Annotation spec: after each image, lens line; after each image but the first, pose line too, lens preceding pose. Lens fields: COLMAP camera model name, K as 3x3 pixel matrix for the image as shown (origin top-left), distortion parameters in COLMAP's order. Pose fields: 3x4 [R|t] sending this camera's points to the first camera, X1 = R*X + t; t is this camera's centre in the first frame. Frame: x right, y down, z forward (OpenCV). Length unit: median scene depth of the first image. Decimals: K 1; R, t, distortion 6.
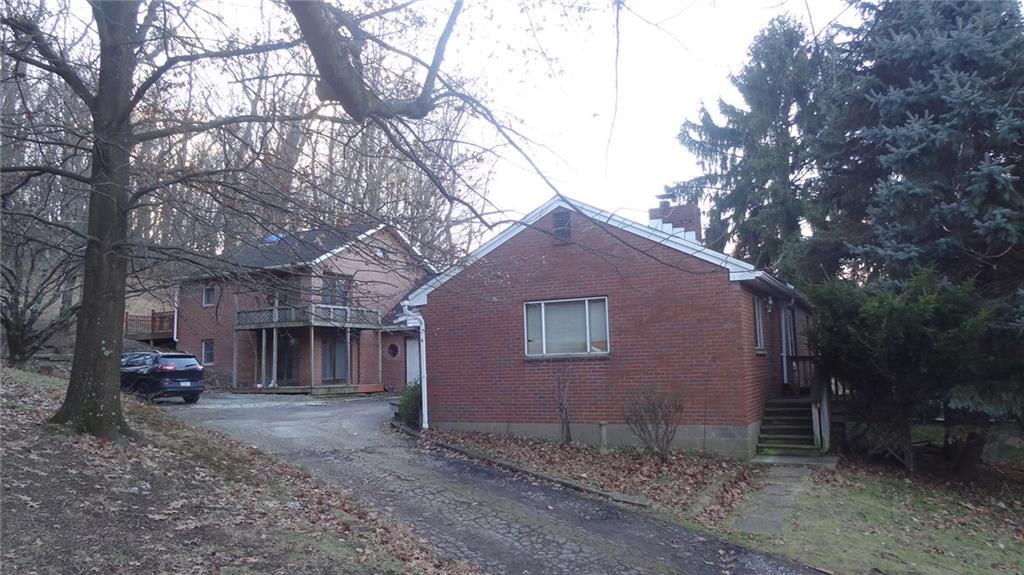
lens RADIAL K [[733.1, 0, 512.1], [0, 733.1, 285.9], [0, 0, 1]] dist [-0.005434, -0.001332]
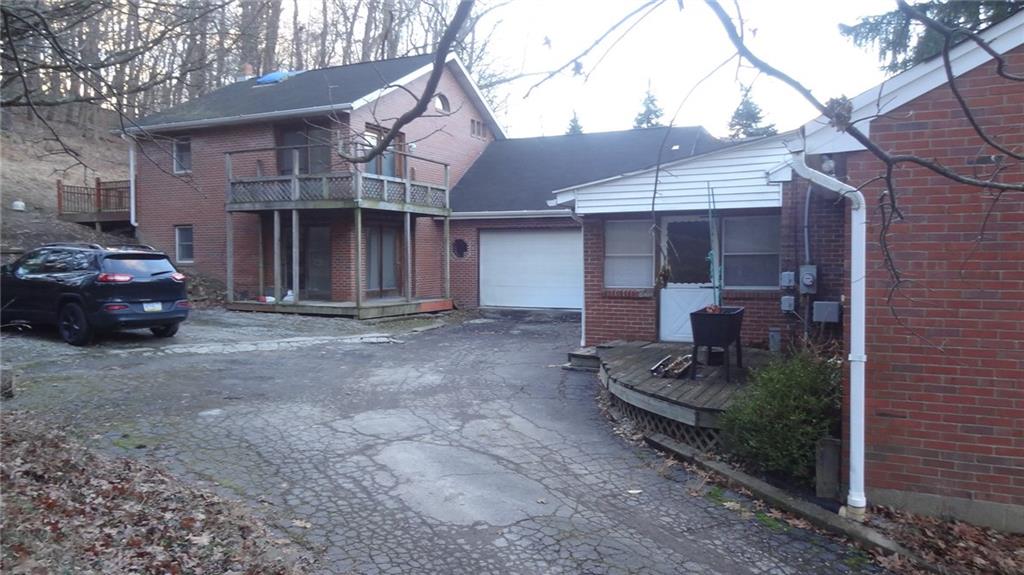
lens RADIAL K [[740.7, 0, 509.3], [0, 740.7, 296.8], [0, 0, 1]] dist [0.006711, 0.003356]
pose [[0.999145, 0.023555, 0.033976, -0.159294], [-0.028766, 0.986352, 0.162119, 0.022746], [-0.029694, -0.162958, 0.986186, 0.357379]]
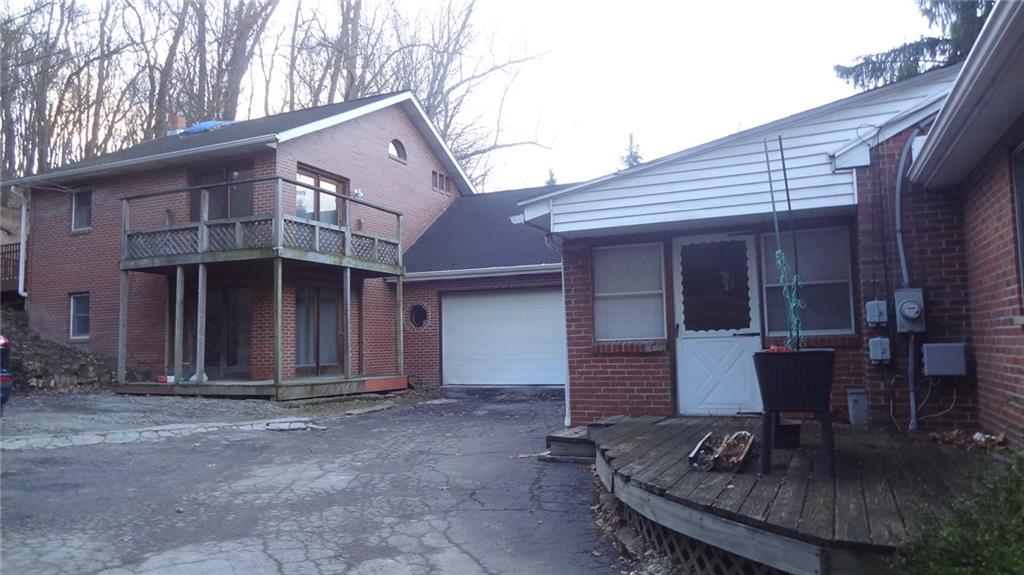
lens RADIAL K [[740.7, 0, 509.9], [0, 740.7, 287.7], [0, 0, 1]] dist [0.006711, 0.003356]
pose [[0.998387, 0.009943, 0.055894, -0.141614], [-0.011595, 0.999503, 0.029317, 0.055780], [-0.055575, -0.029918, 0.998006, 0.481837]]
